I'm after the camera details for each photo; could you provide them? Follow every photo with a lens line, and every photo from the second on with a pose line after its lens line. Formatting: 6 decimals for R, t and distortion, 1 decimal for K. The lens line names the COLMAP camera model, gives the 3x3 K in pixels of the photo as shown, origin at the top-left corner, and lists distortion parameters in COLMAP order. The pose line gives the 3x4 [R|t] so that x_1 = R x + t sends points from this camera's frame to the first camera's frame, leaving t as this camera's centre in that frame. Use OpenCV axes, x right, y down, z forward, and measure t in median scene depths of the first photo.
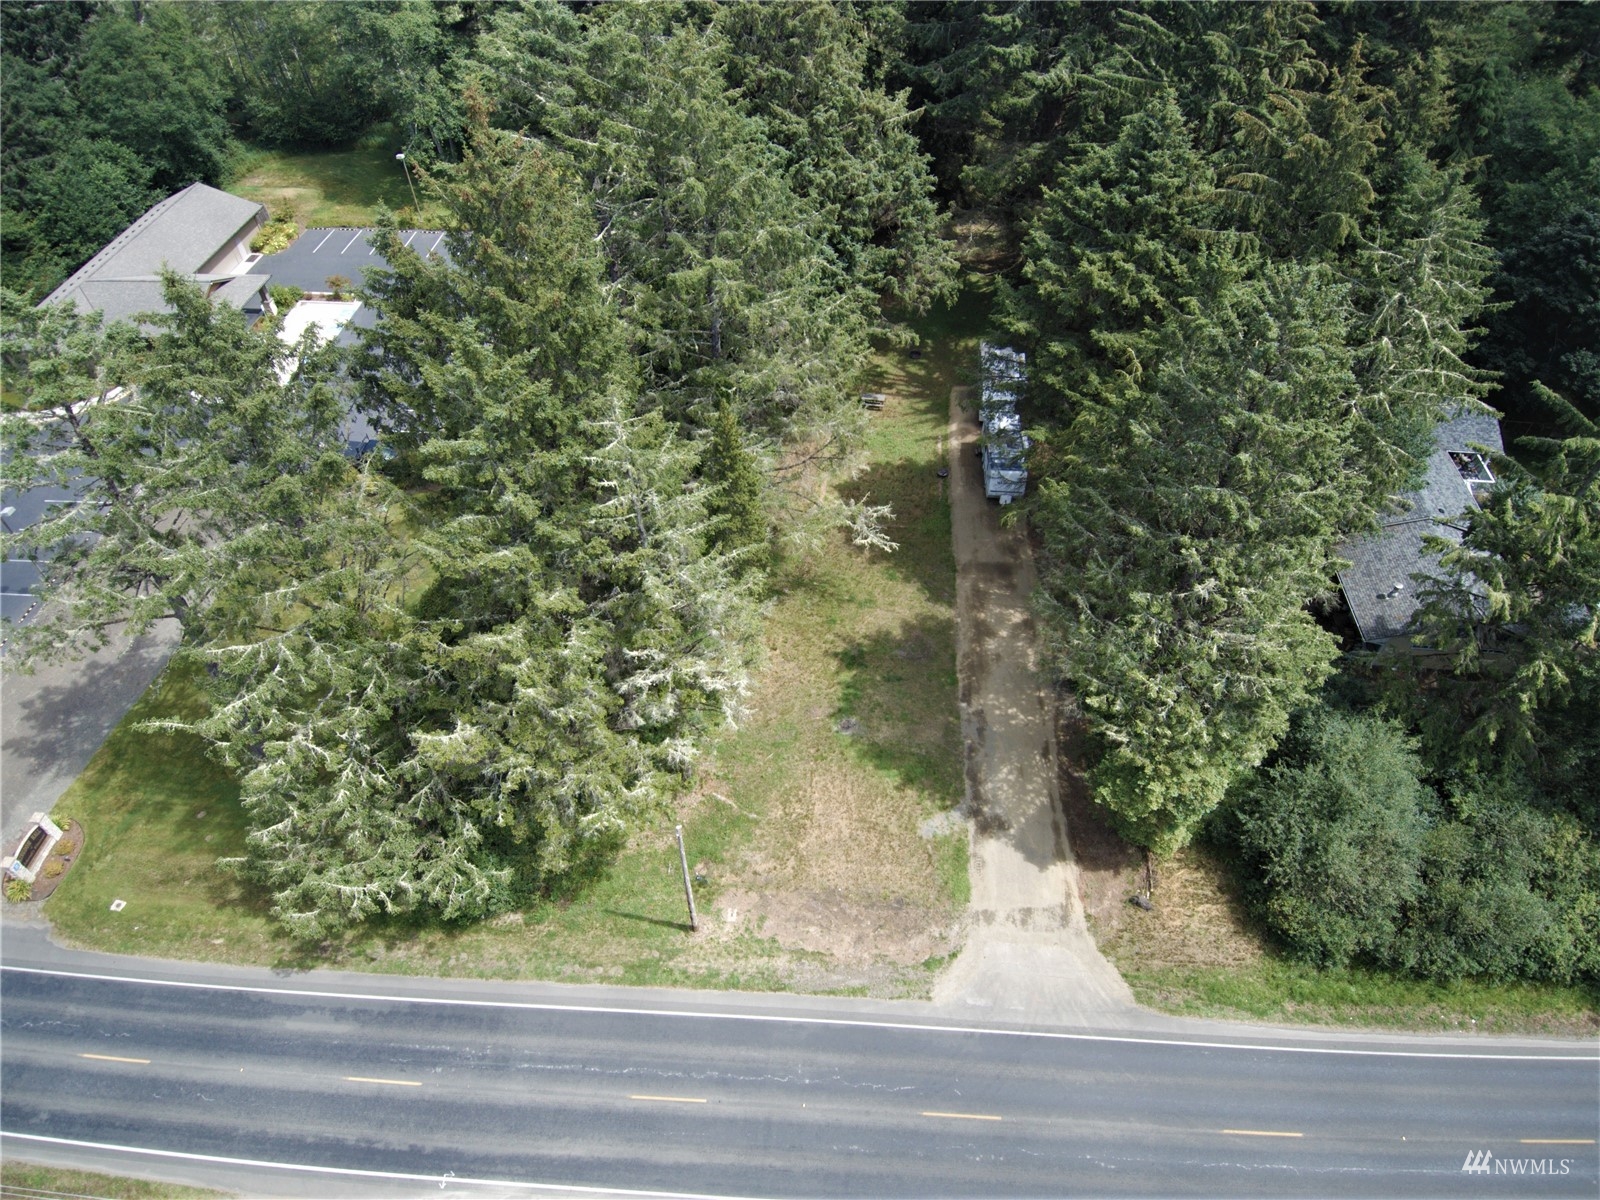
lens RADIAL K [[962.3, 0, 800.0], [0, 962.3, 600.0], [0, 0, 1]] dist [0.115287, -0.150682]
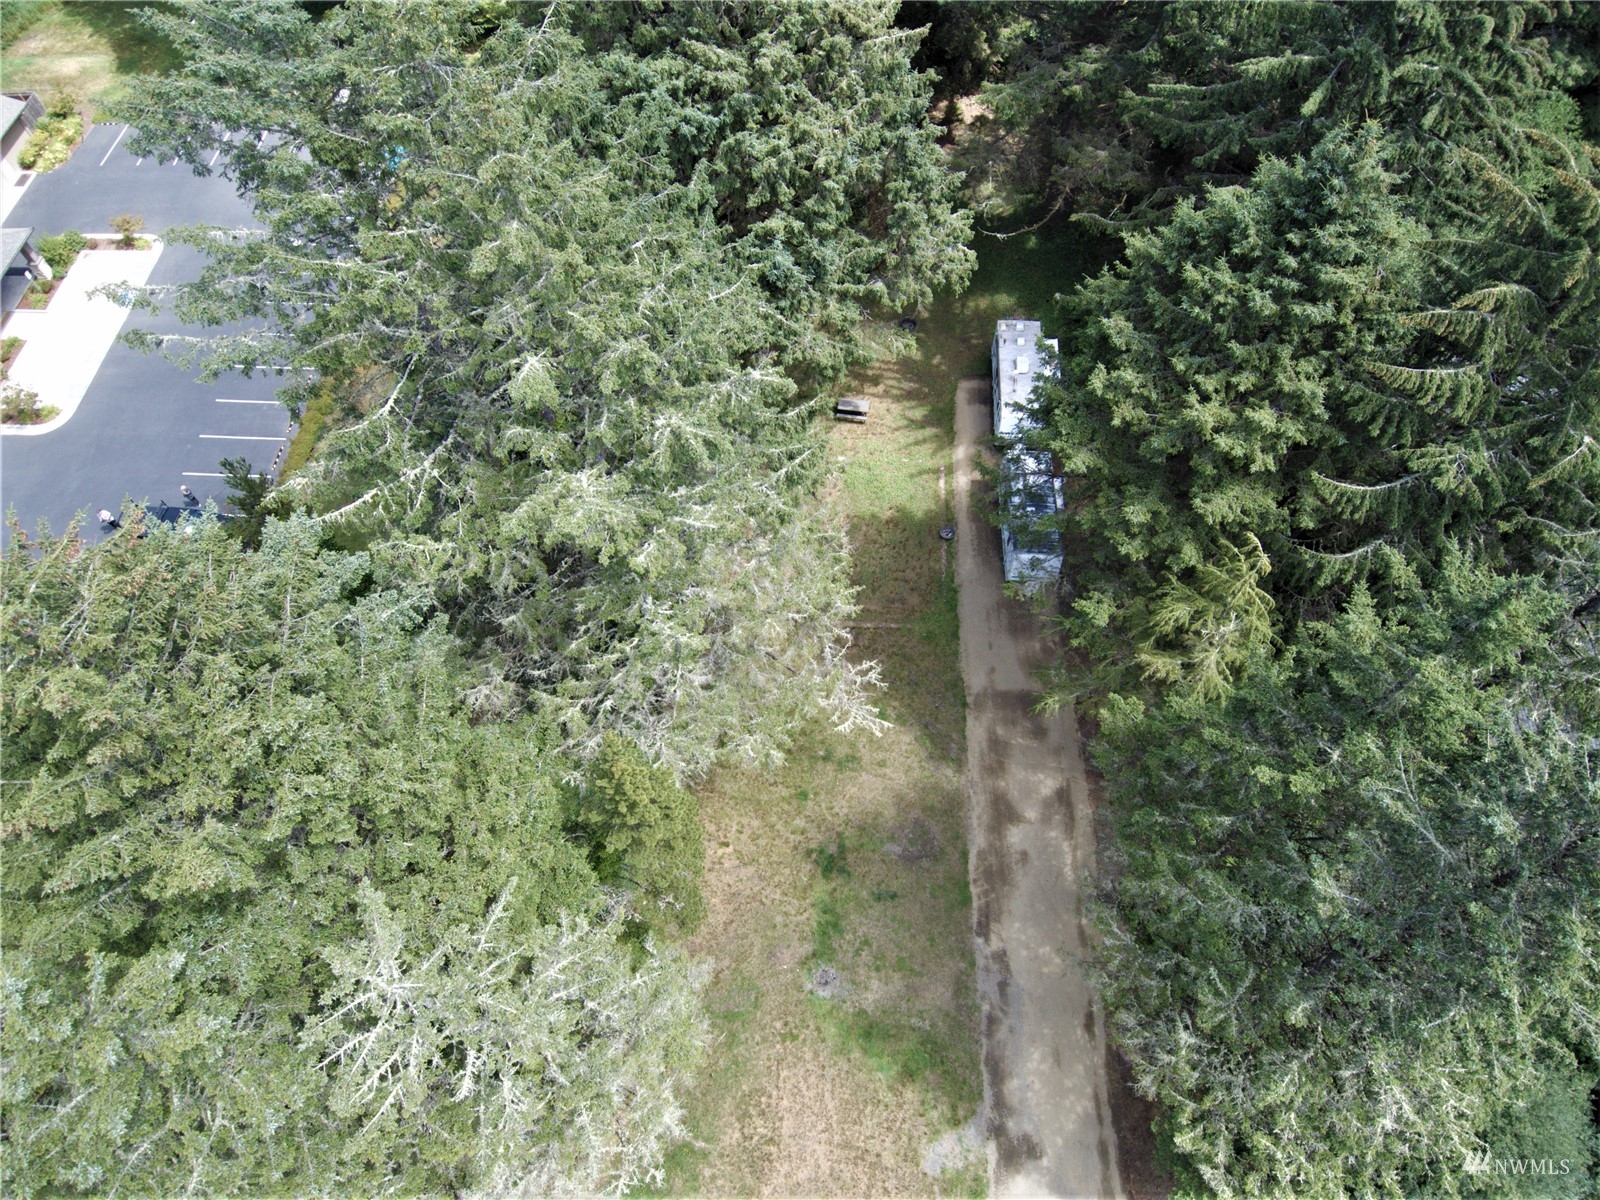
lens RADIAL K [[962.3, 0, 800.0], [0, 962.3, 600.0], [0, 0, 1]] dist [0.115287, -0.150682]
pose [[0.999478, -0.026977, 0.017760, 0.022742], [0.022059, 0.971806, 0.234746, -0.313296], [-0.023592, -0.234232, 0.971895, 0.313968]]
